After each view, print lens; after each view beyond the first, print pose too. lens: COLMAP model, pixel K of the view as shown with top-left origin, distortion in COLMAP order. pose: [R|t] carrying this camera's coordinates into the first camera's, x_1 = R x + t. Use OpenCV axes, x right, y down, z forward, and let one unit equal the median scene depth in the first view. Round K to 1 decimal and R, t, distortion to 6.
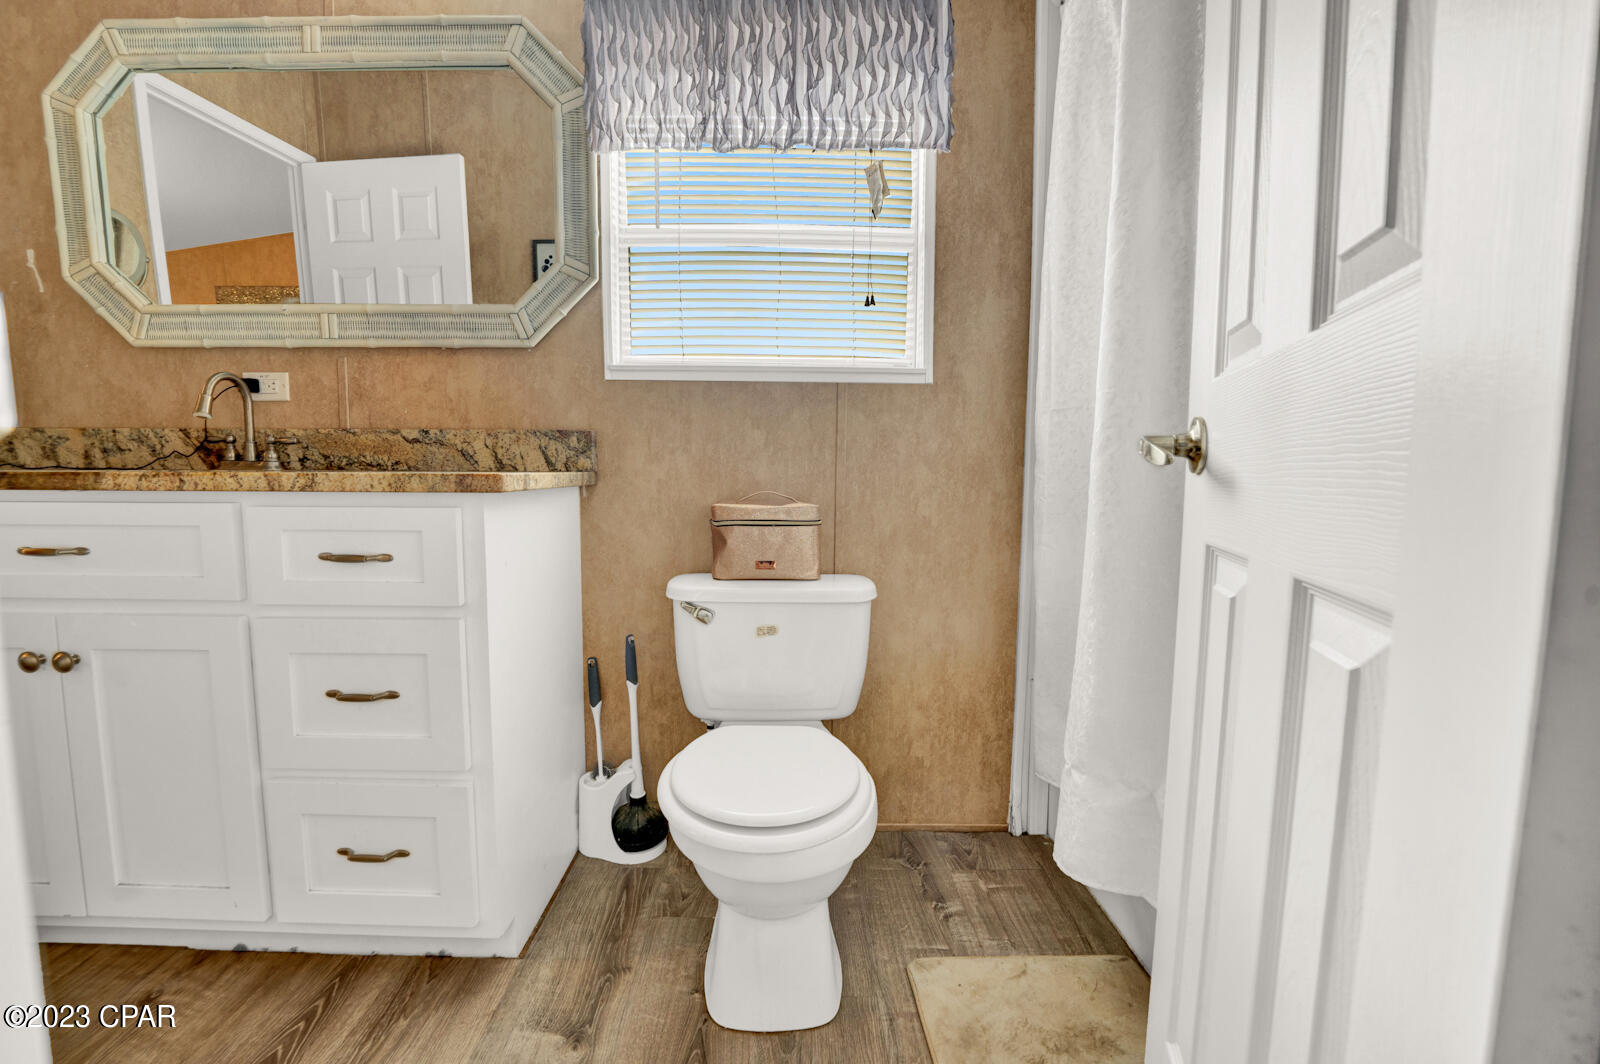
lens RADIAL K [[656.9, 0, 785.8], [0, 656.9, 527.8], [0, 0, 1]] dist [-0.033775, 0.005380]
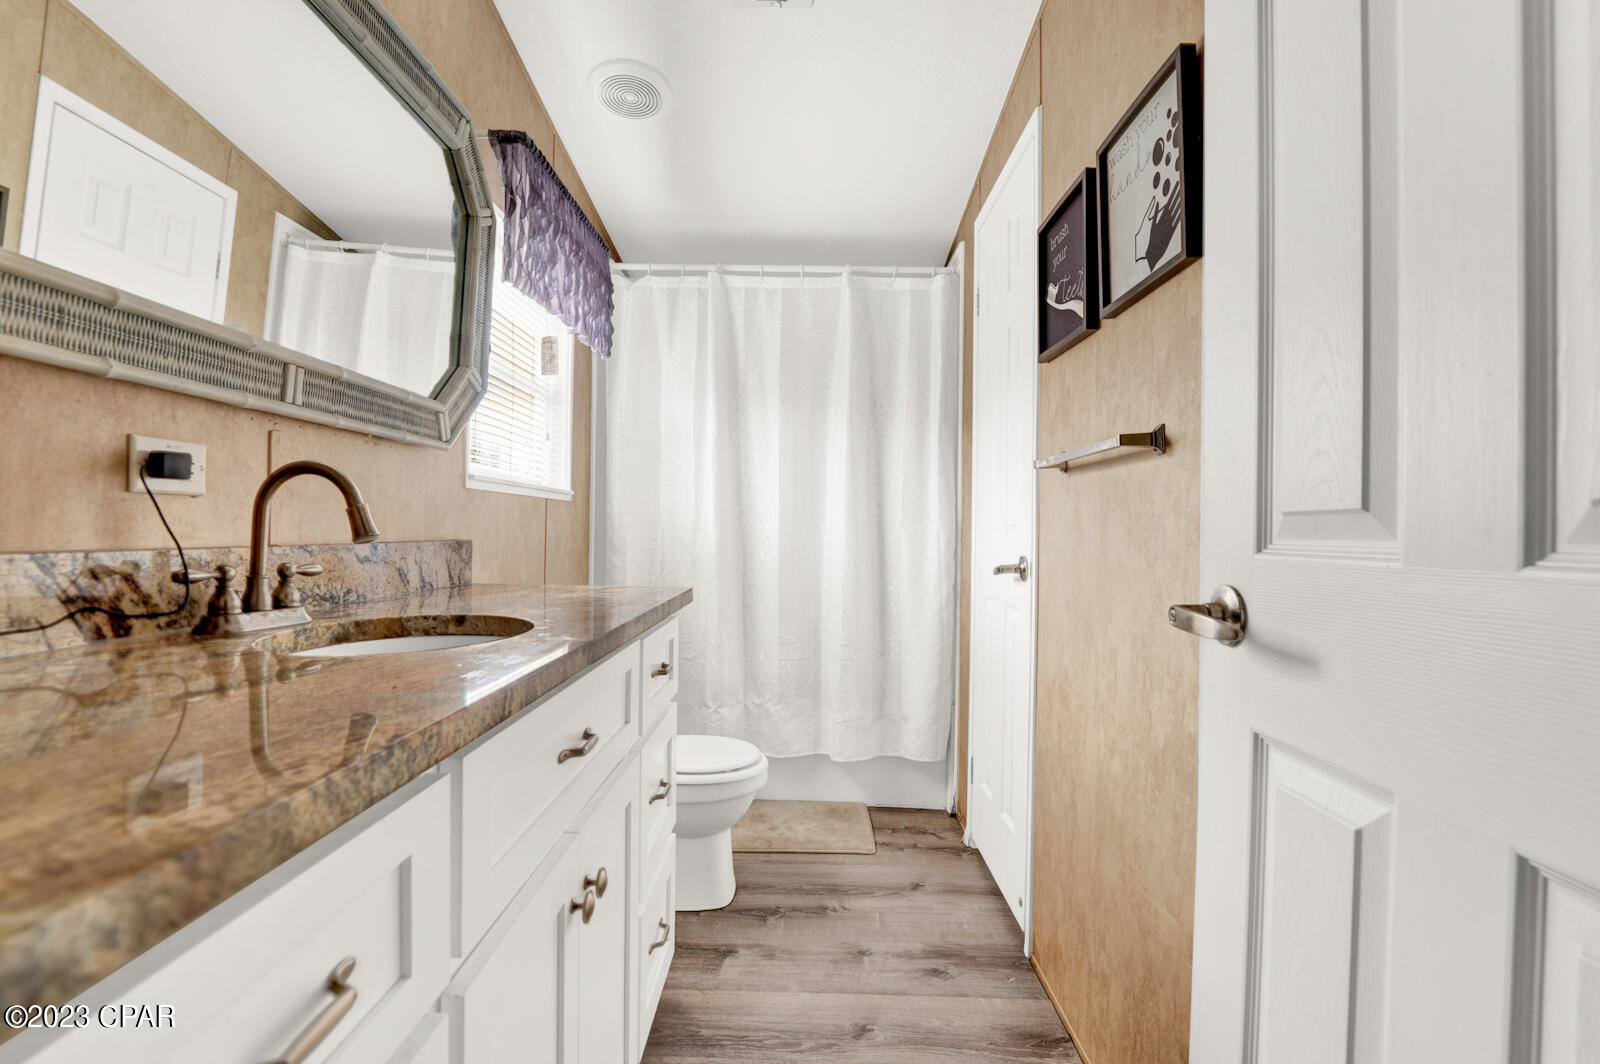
lens RADIAL K [[747.5, 0, 767.3], [0, 747.5, 503.8], [0, 0, 1]] dist [-0.042881, 0.009324]
pose [[0.051219, 0.024690, 0.998382, -1.384540], [0.061291, 0.997732, -0.027818, -0.145559], [-0.996805, 0.062616, 0.049590, 0.496981]]
